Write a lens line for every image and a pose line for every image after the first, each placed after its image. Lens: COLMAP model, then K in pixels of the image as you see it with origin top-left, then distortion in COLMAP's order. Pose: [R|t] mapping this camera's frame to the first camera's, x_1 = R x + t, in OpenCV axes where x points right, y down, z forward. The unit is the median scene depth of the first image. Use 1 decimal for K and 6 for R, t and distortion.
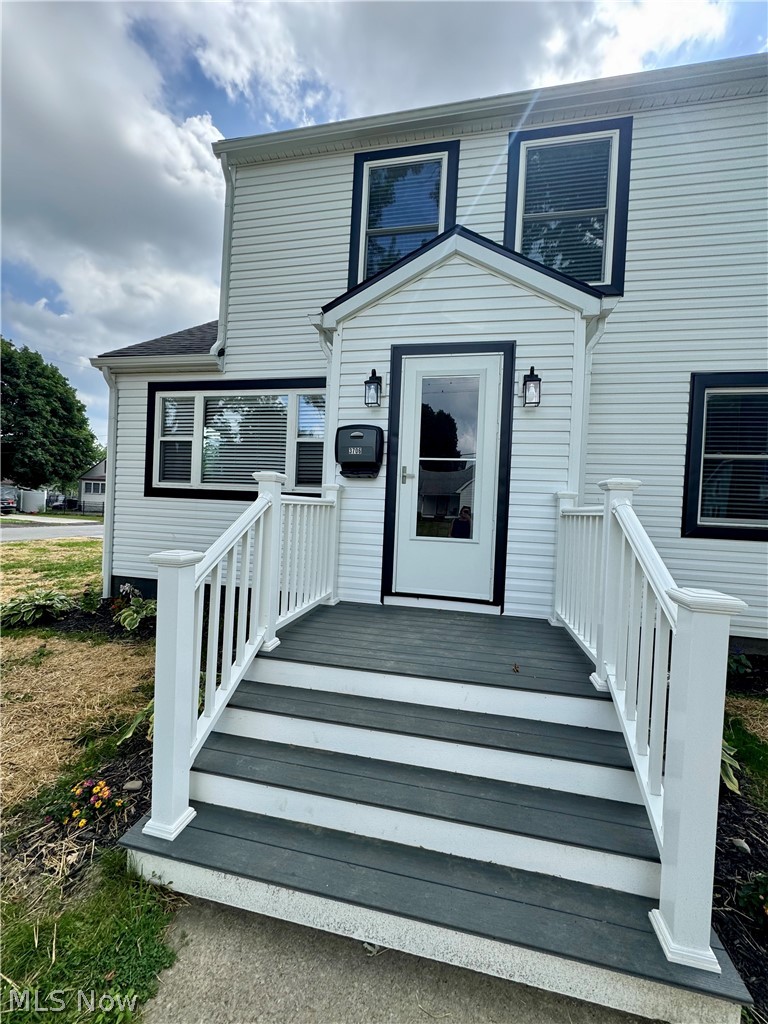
lens RADIAL K [[405.1, 0, 383.5], [0, 405.1, 510.2], [0, 0, 1]] dist [-0.007101, 0.000467]
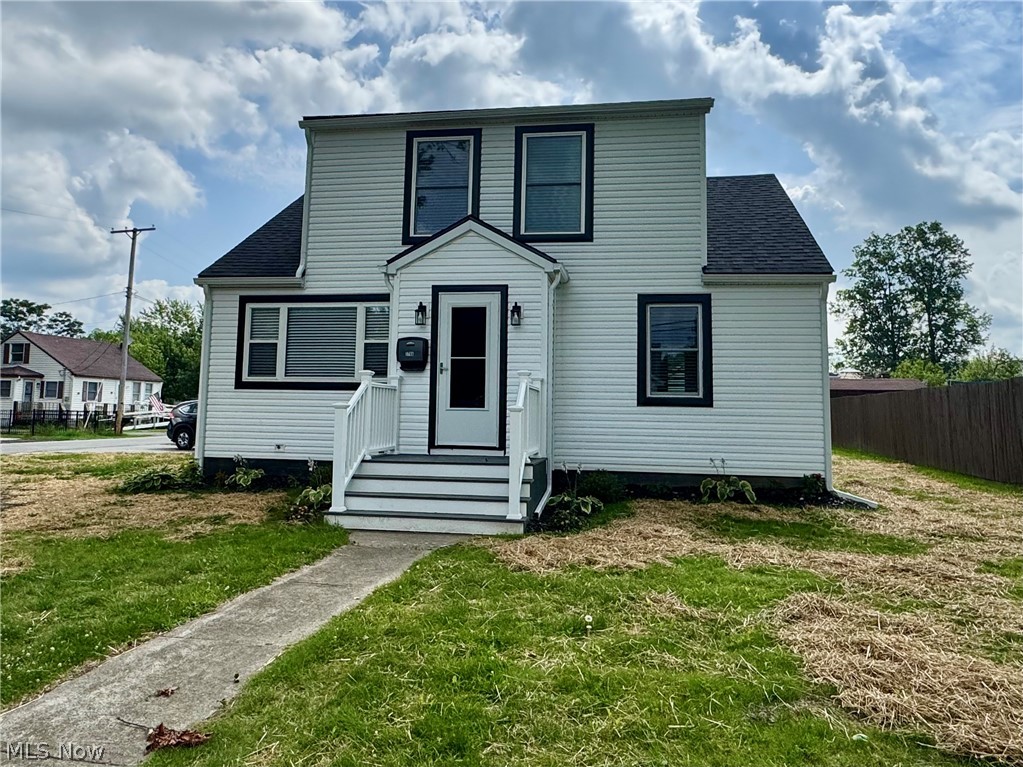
lens RADIAL K [[727.1, 0, 504.1], [0, 727.1, 330.2], [0, 0, 1]] dist [0.001102, -0.004759]
pose [[0.998254, -0.021601, 0.054985, 0.133004], [0.027928, 0.992734, -0.117040, 0.095208], [-0.052057, 0.118371, 0.991604, -1.702188]]
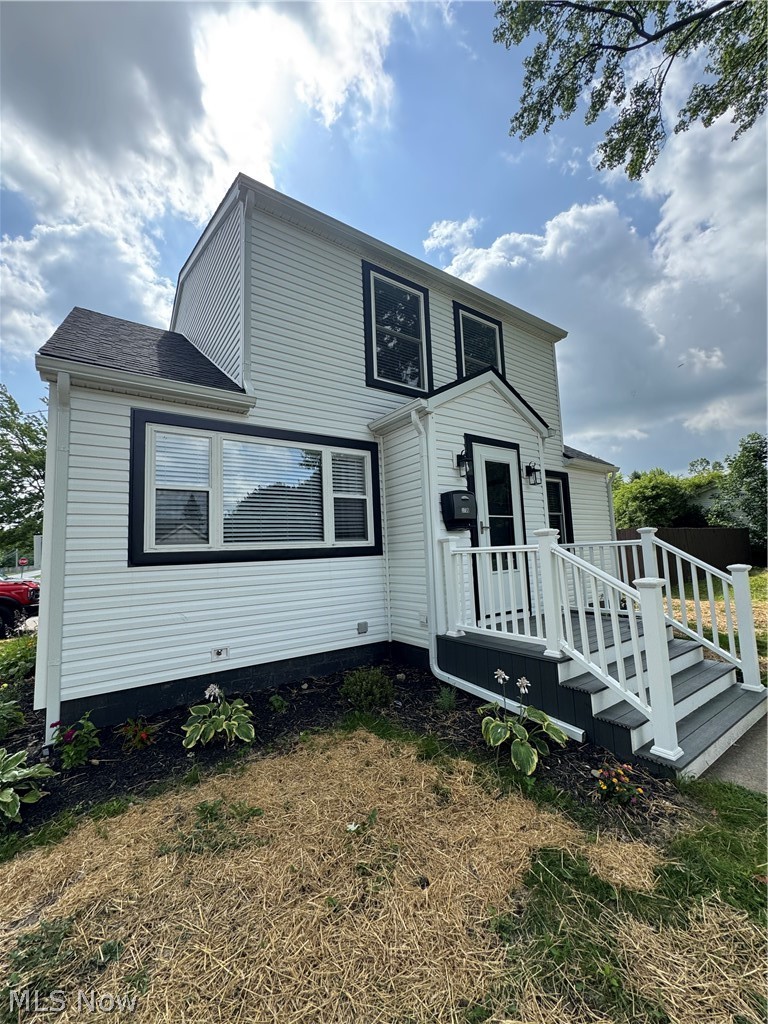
lens RADIAL K [[405.1, 0, 383.3], [0, 405.1, 509.8], [0, 0, 1]] dist [-0.007101, 0.000467]
pose [[0.688199, 0.007505, 0.725483, -1.113991], [0.078303, 0.993337, -0.084555, -0.054257], [-0.721284, 0.114998, 0.683026, 0.281020]]
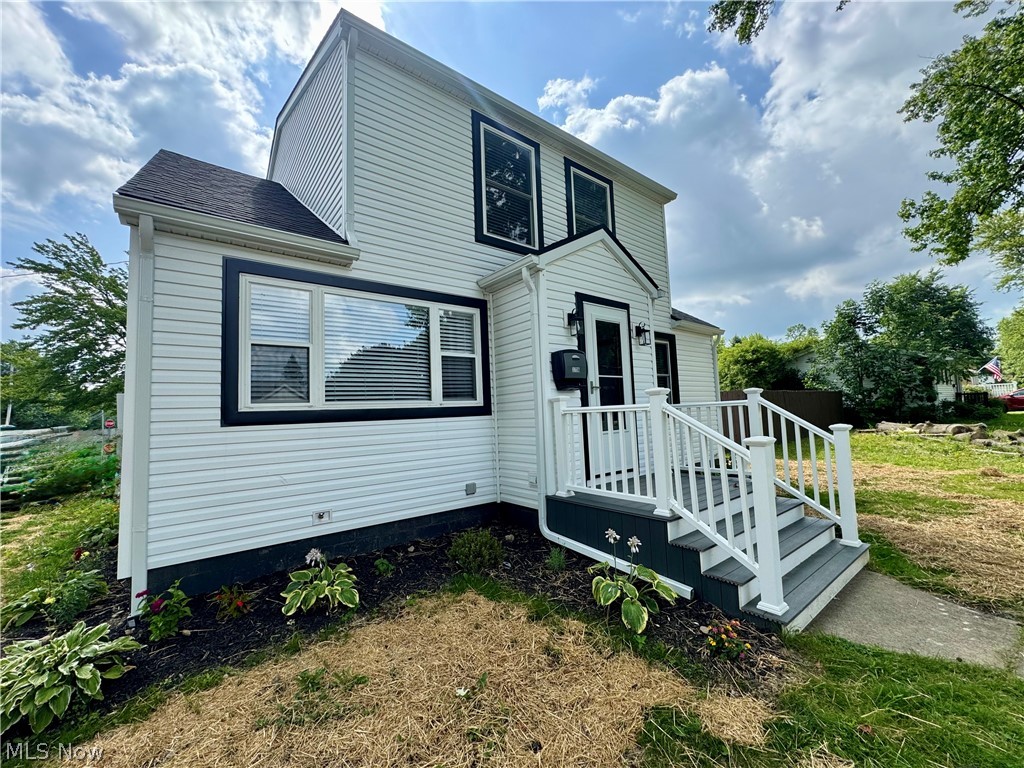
lens RADIAL K [[405.1, 0, 513.0], [0, 405.1, 382.4], [0, 0, 1]] dist [-0.007101, 0.000467]
pose [[0.646050, -0.006575, 0.763267, -1.100588], [0.075897, 0.995561, -0.055665, -0.046742], [-0.759513, 0.093892, 0.643681, 0.305872]]
